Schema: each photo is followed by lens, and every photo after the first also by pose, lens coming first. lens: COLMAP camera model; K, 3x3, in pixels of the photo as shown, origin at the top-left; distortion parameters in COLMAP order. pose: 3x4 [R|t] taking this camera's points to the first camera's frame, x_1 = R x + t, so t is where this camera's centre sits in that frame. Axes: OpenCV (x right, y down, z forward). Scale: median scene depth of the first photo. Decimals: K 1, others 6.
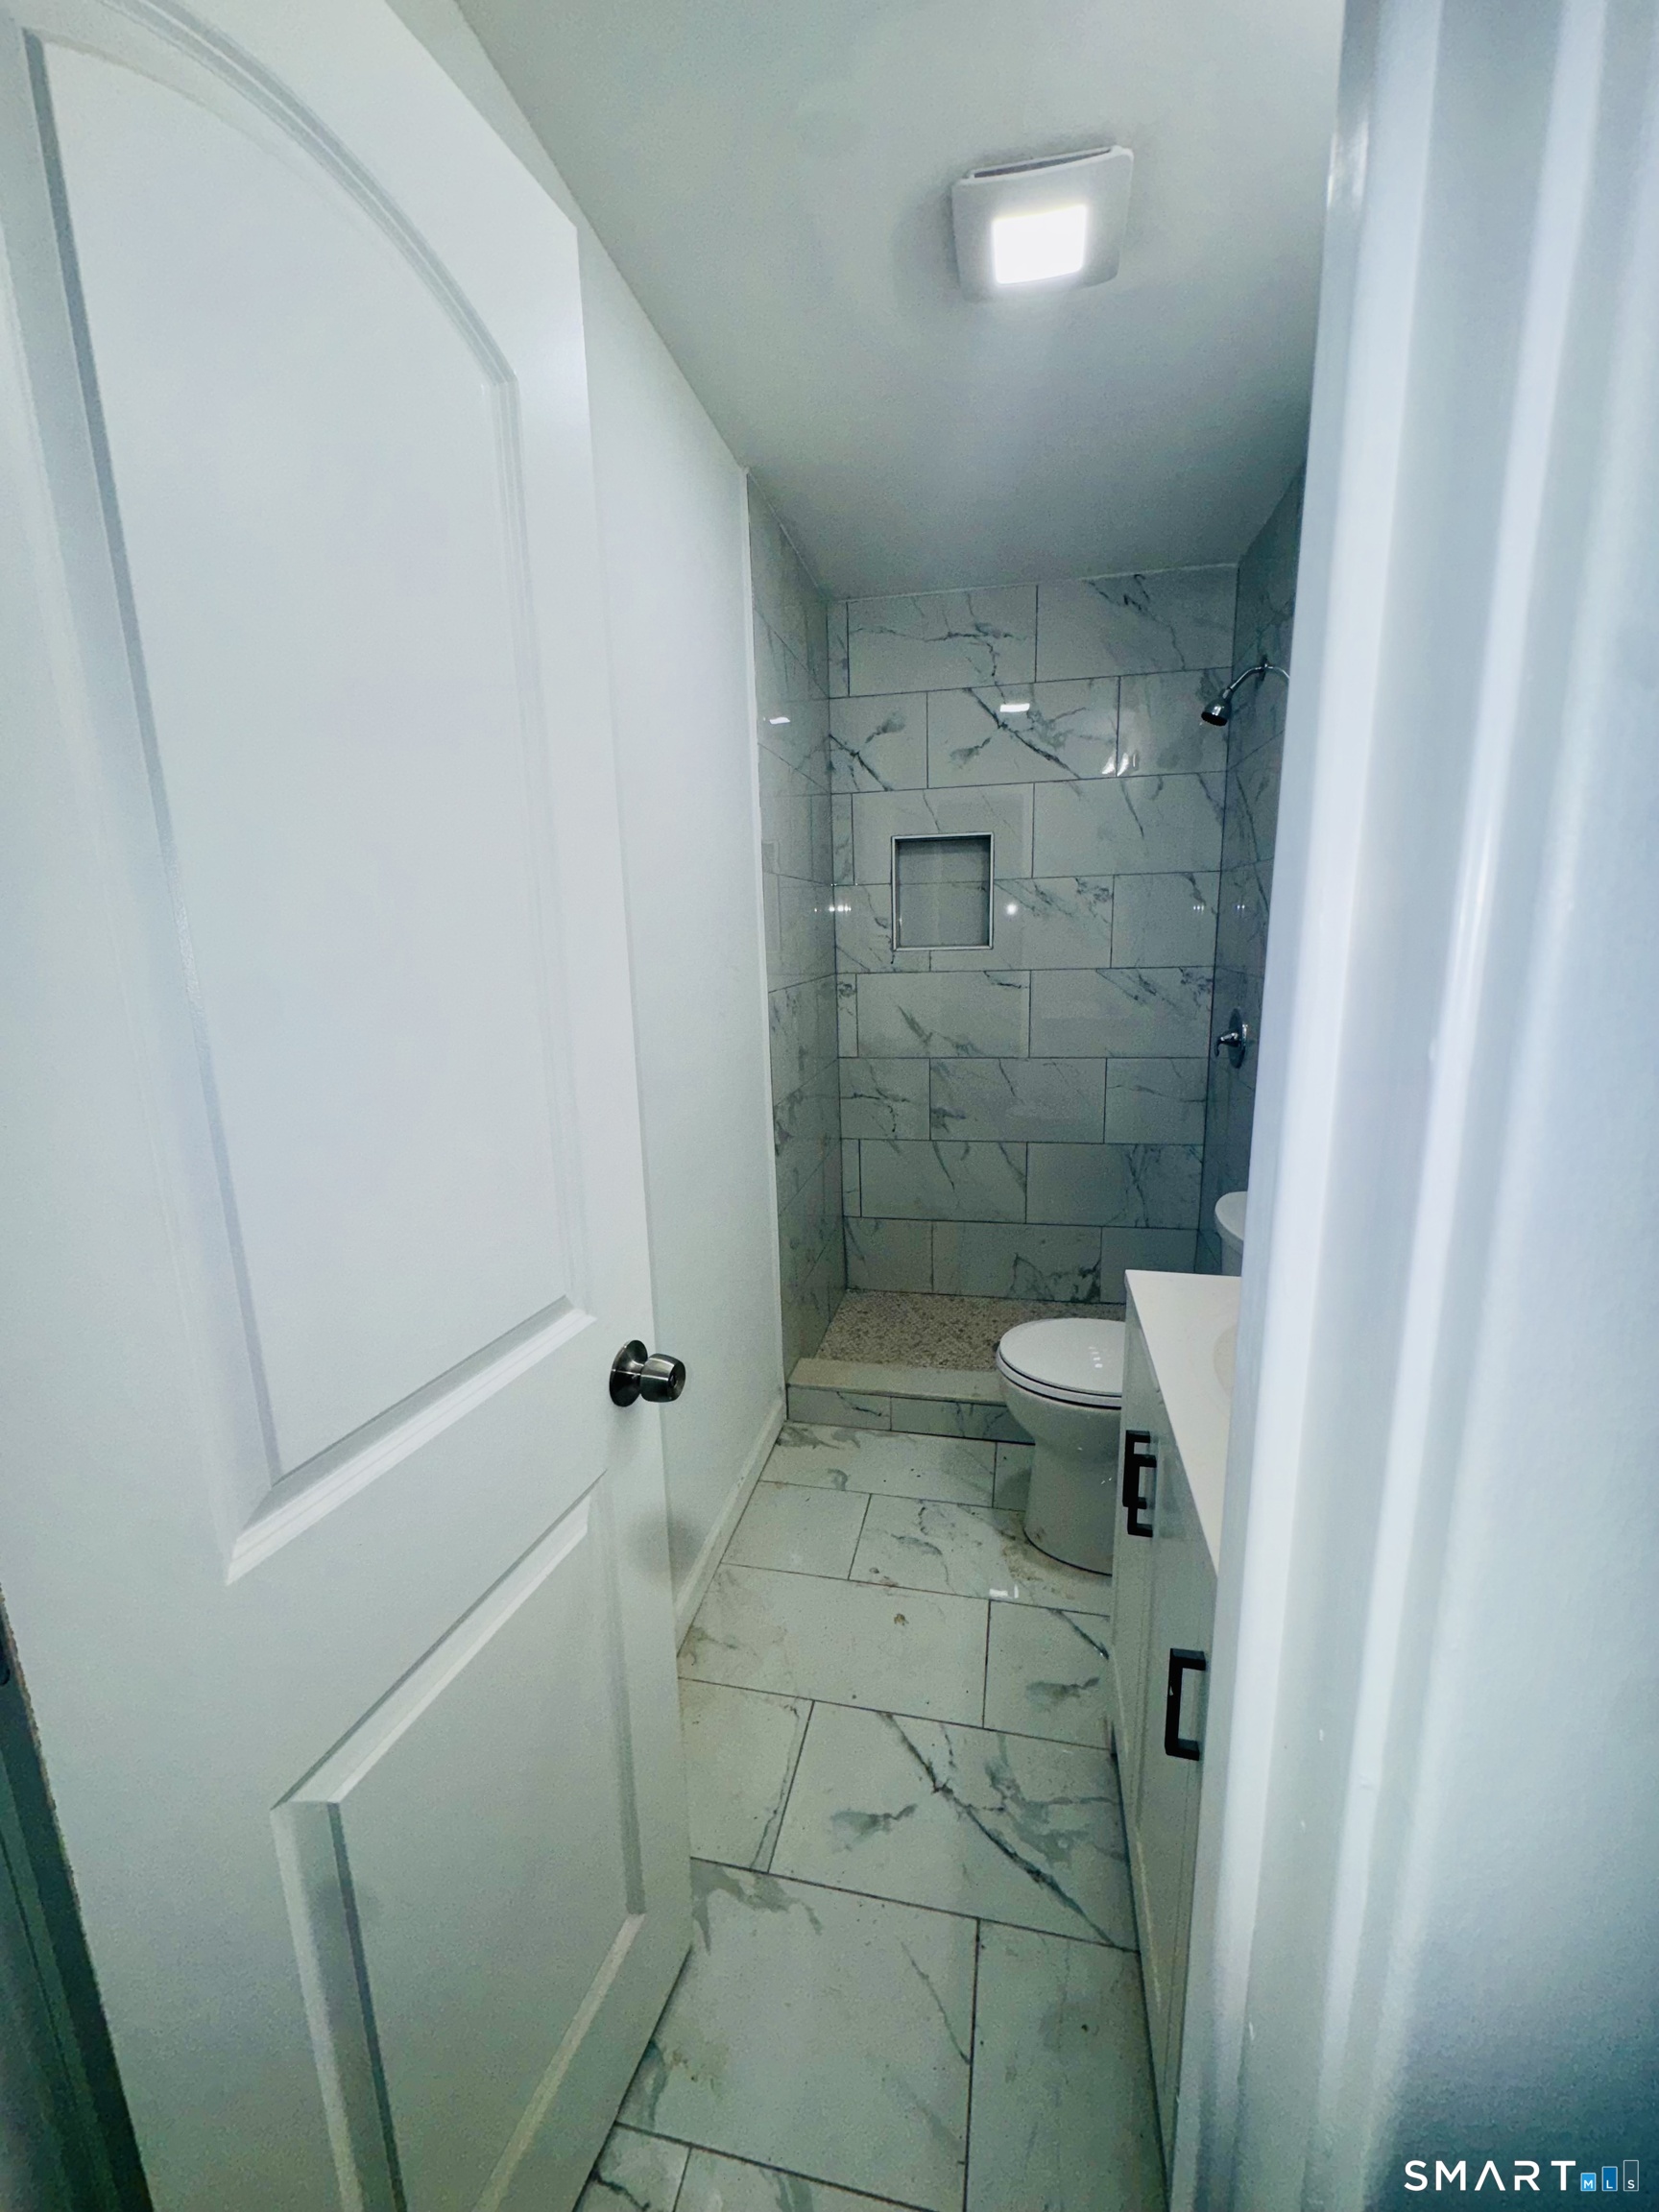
lens RADIAL K [[883.6, 0, 827.9], [0, 883.6, 1108.9], [0, 0, 1]] dist [-0.003024, -0.000958]
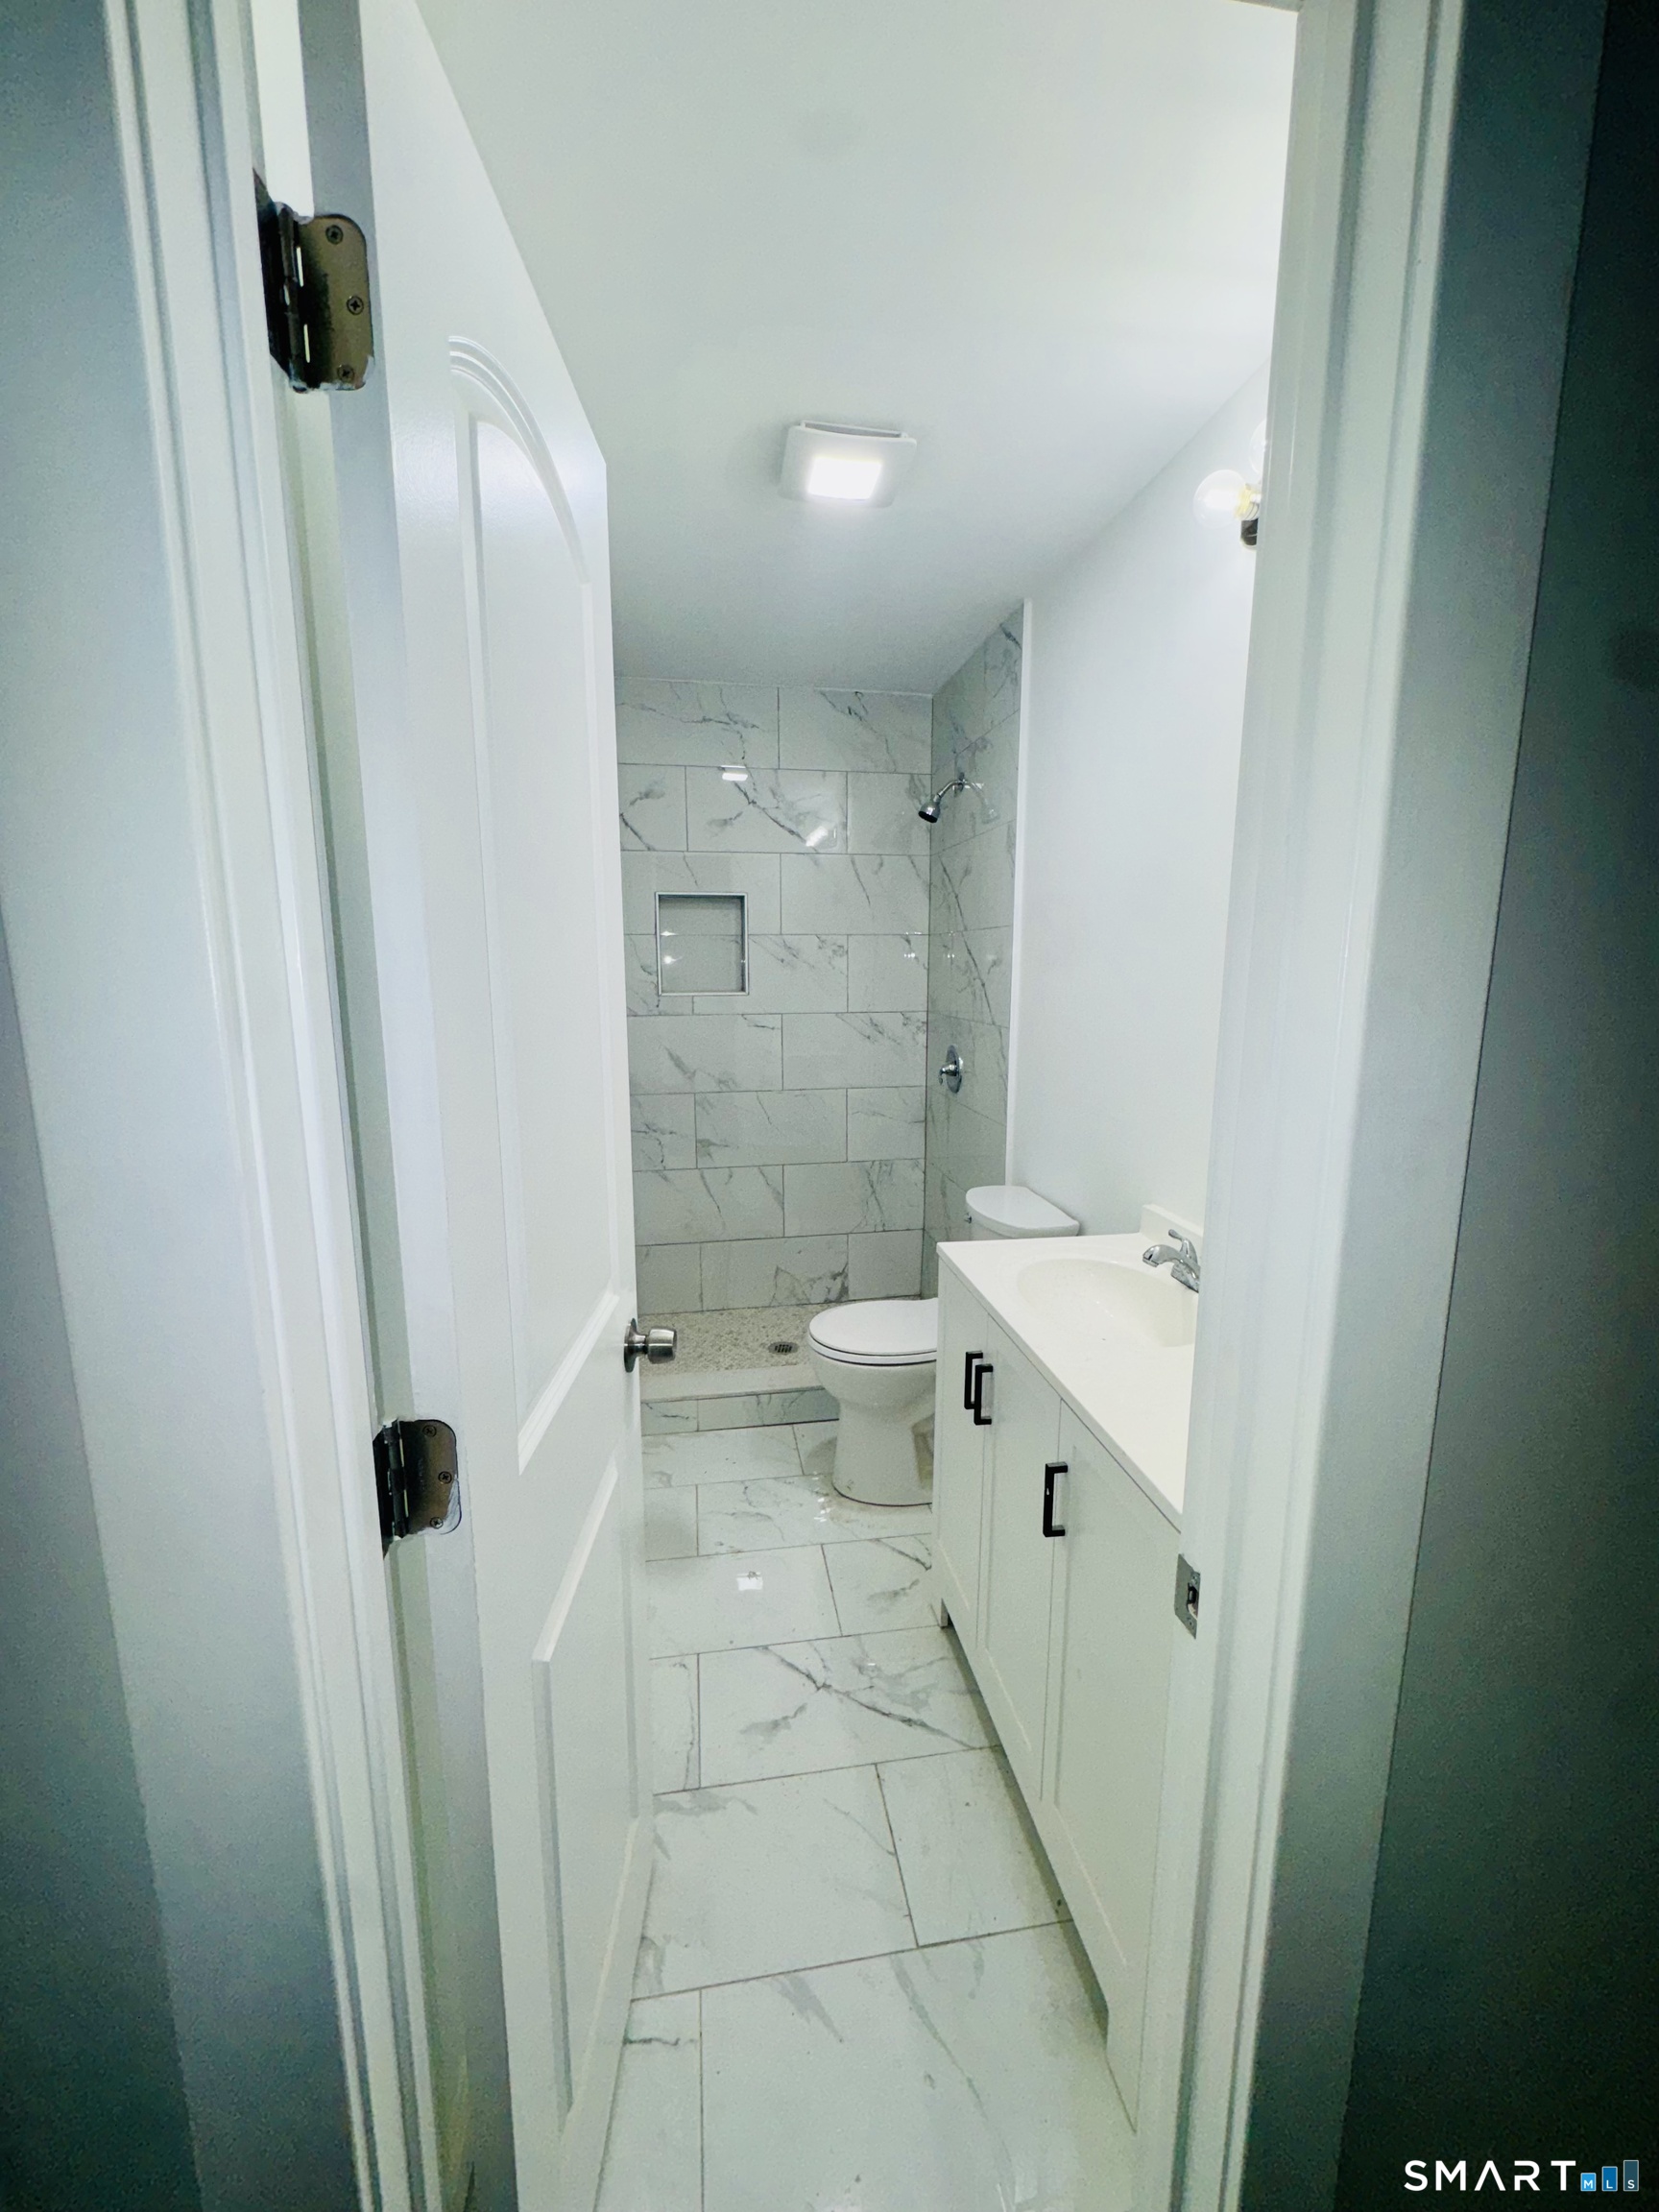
lens RADIAL K [[883.6, 0, 834.5], [0, 883.6, 1108.4], [0, 0, 1]] dist [-0.003024, -0.000958]
pose [[0.931124, -0.035177, 0.363002, -0.158903], [0.051092, 0.998104, -0.034333, 0.010220], [-0.361106, 0.050514, 0.931156, -0.106113]]
